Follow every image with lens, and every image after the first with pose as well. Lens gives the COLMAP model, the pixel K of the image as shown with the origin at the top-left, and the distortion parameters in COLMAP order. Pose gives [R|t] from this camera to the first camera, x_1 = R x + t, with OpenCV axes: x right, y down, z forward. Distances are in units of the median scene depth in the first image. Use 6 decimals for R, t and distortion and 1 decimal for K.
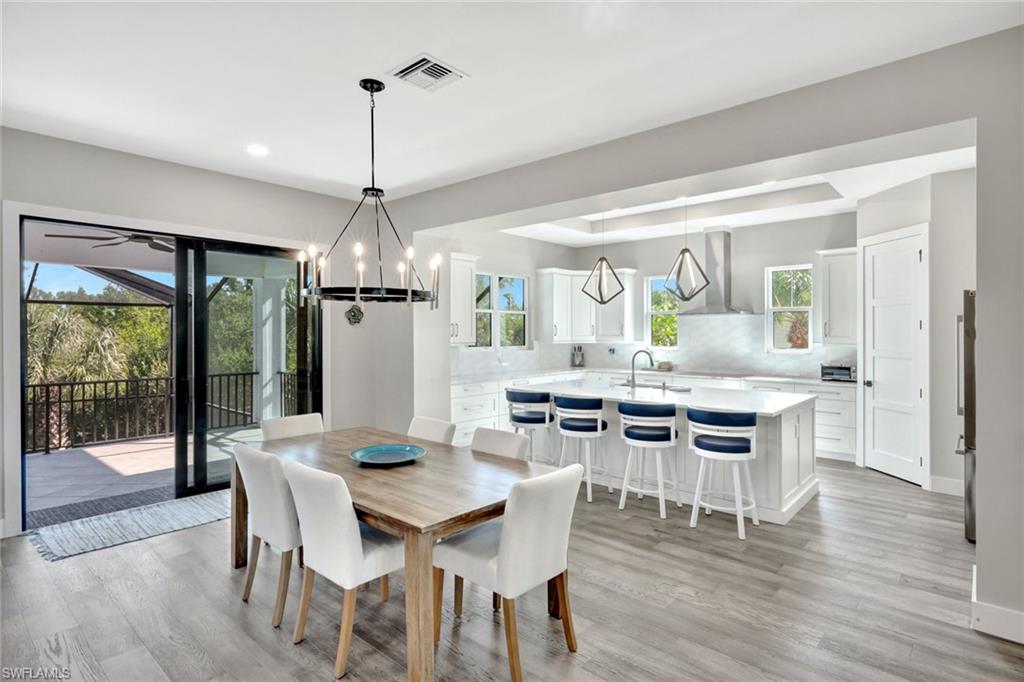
lens RADIAL K [[526.3, 0, 512.9], [0, 526.3, 328.8], [0, 0, 1]] dist [-0.001892, -0.000042]
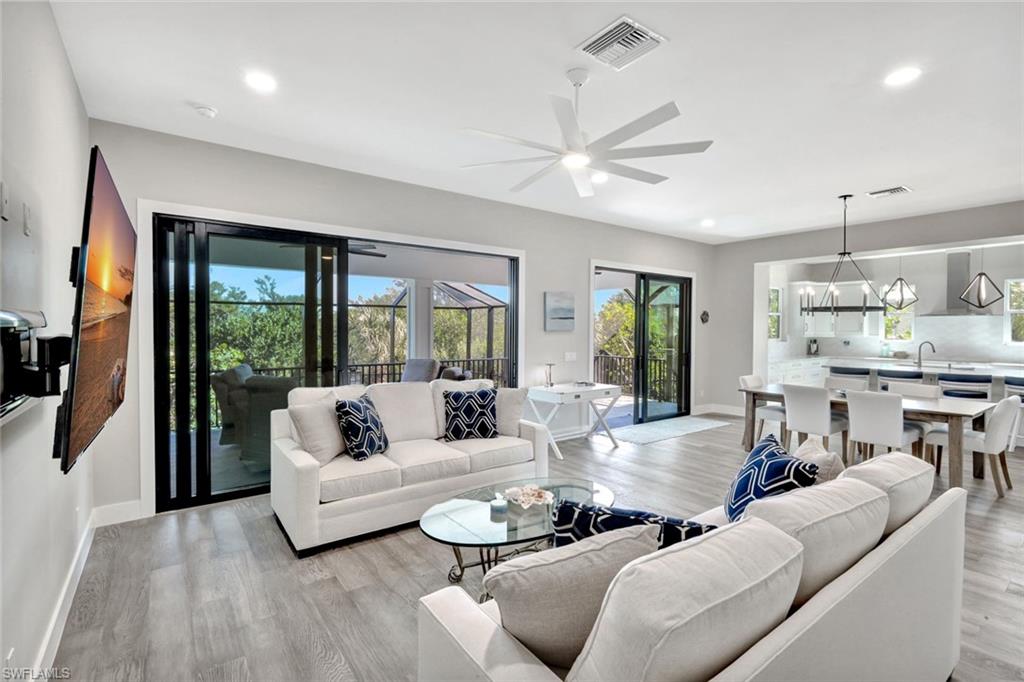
lens RADIAL K [[466.1, 0, 508.7], [0, 466.1, 337.3], [0, 0, 1]] dist [-0.000082, -0.000193]
pose [[0.979594, 0.007616, -0.200841, -0.559125], [-0.002367, 0.999650, 0.026360, -0.001688], [0.200971, -0.025347, 0.979269, -0.437211]]
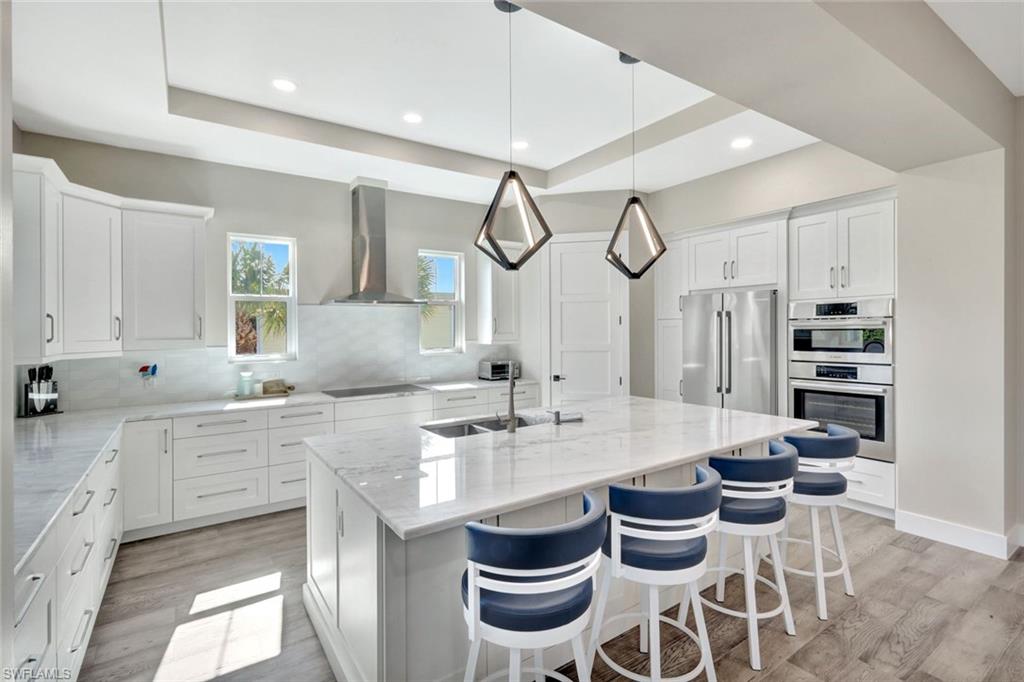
lens RADIAL K [[479.0, 0, 506.7], [0, 479.0, 325.8], [0, 0, 1]] dist [0.000961, 0.000670]
pose [[0.250740, 0.002042, 0.968052, -0.215474], [0.006023, 0.999975, -0.003670, 0.005736], [-0.968036, 0.006750, 0.250721, 0.773663]]
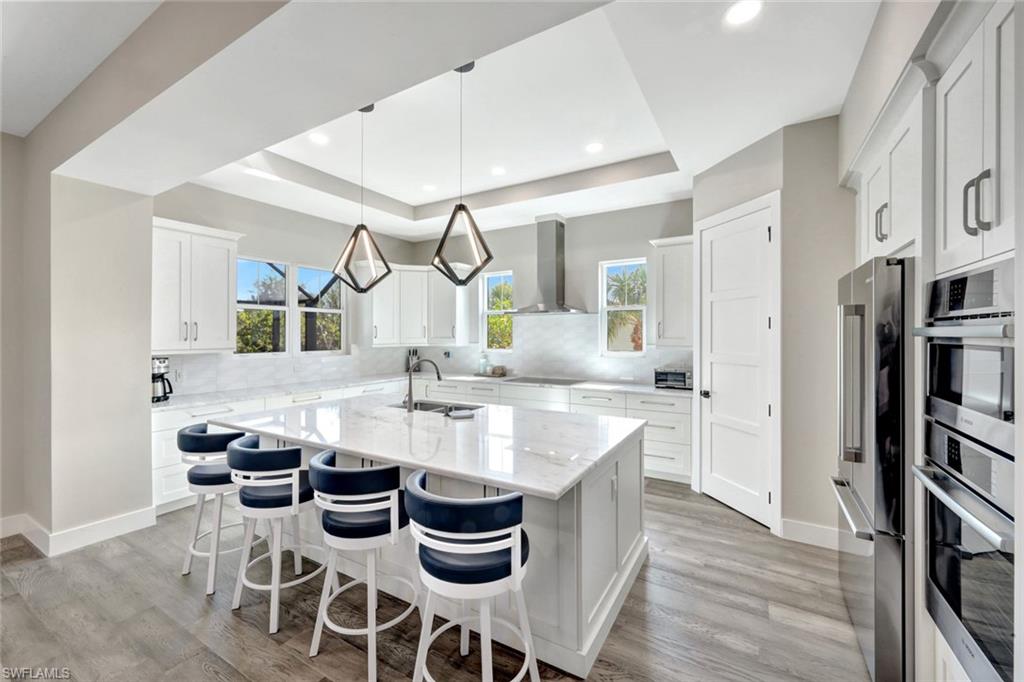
lens RADIAL K [[413.7, 0, 511.9], [0, 413.7, 336.9], [0, 0, 1]] dist [0.000783, -0.000055]
pose [[0.982842, -0.004220, 0.184401, 0.226817], [0.001934, 0.999919, 0.012575, 0.003941], [-0.184439, -0.012003, 0.982771, 0.370201]]
